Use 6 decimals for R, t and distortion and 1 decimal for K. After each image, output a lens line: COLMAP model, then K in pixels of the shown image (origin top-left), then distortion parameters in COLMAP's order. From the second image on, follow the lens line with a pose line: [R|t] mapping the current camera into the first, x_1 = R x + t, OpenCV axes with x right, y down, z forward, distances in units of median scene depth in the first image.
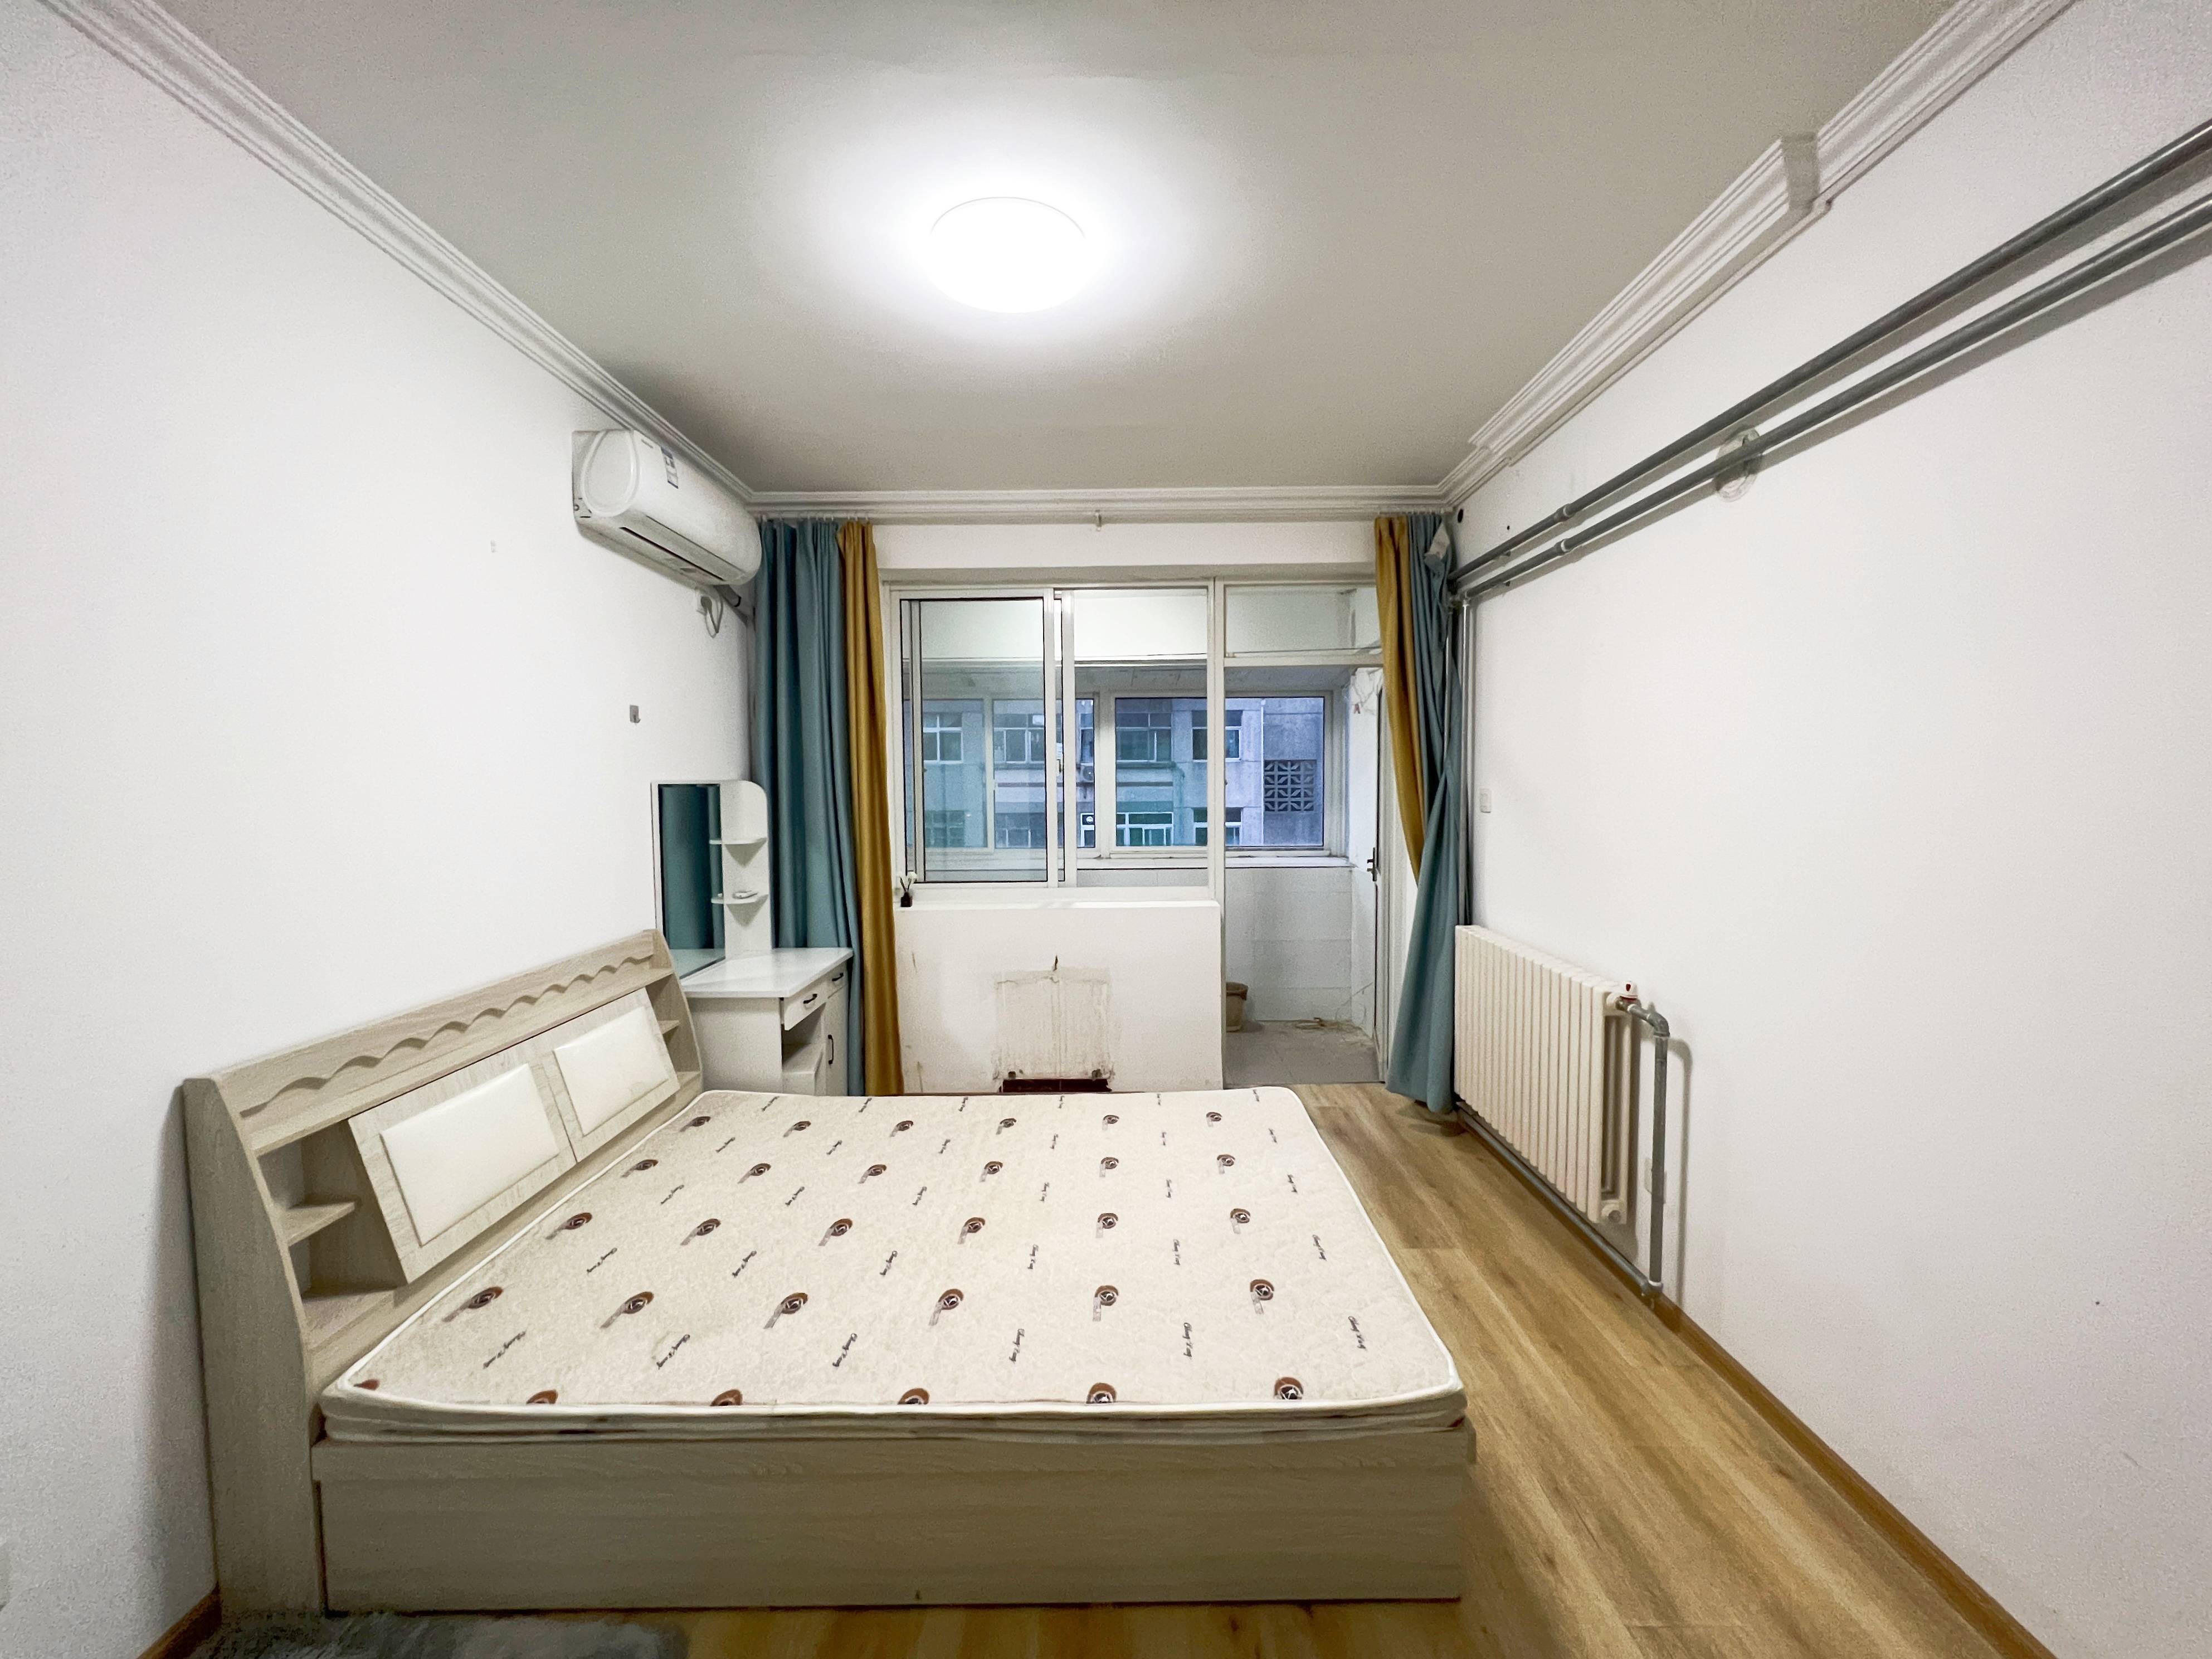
lens RADIAL K [[890.1, 0, 1113.7], [0, 890.1, 830.2], [0, 0, 1]] dist [-0.001278, 0.000092]
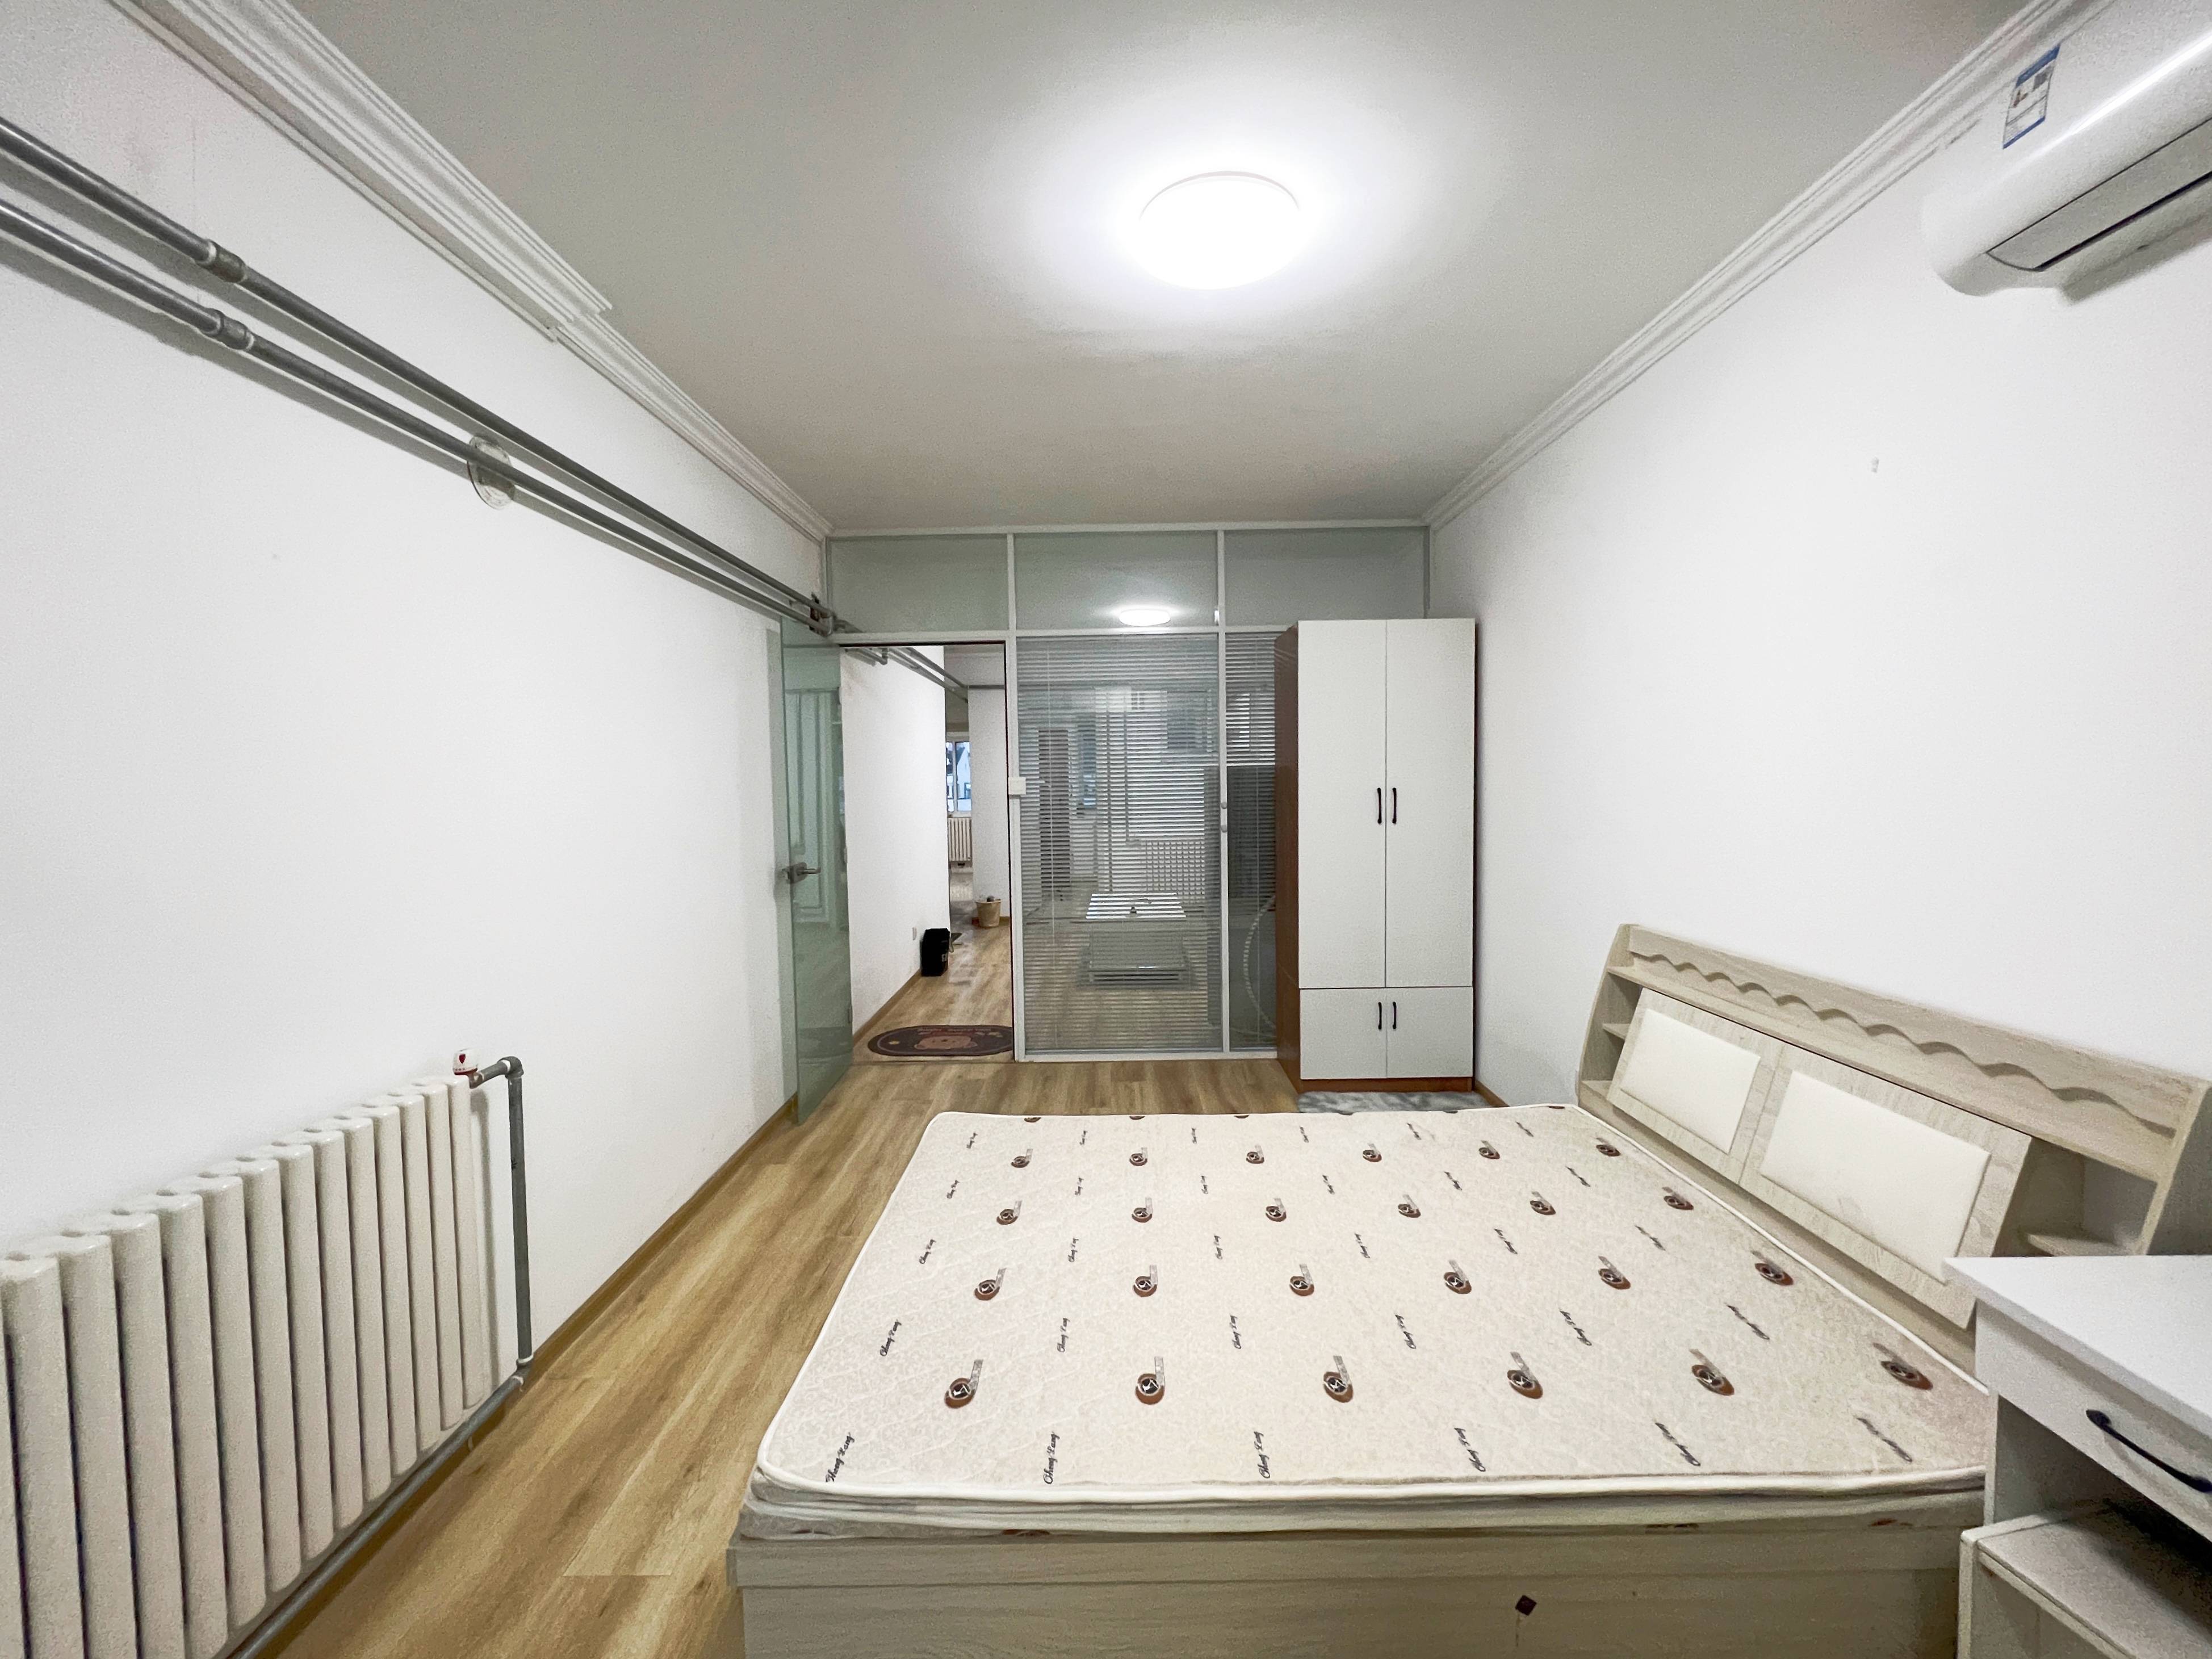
lens RADIAL K [[890.0, 0, 1113.7], [0, 890.0, 821.5], [0, 0, 1]] dist [-0.001278, 0.000092]
pose [[-0.999633, 0.027072, -0.000822, 0.013731], [0.026840, 0.994208, 0.104064, -0.101002], [0.003634, 0.104003, -0.994570, 1.933113]]
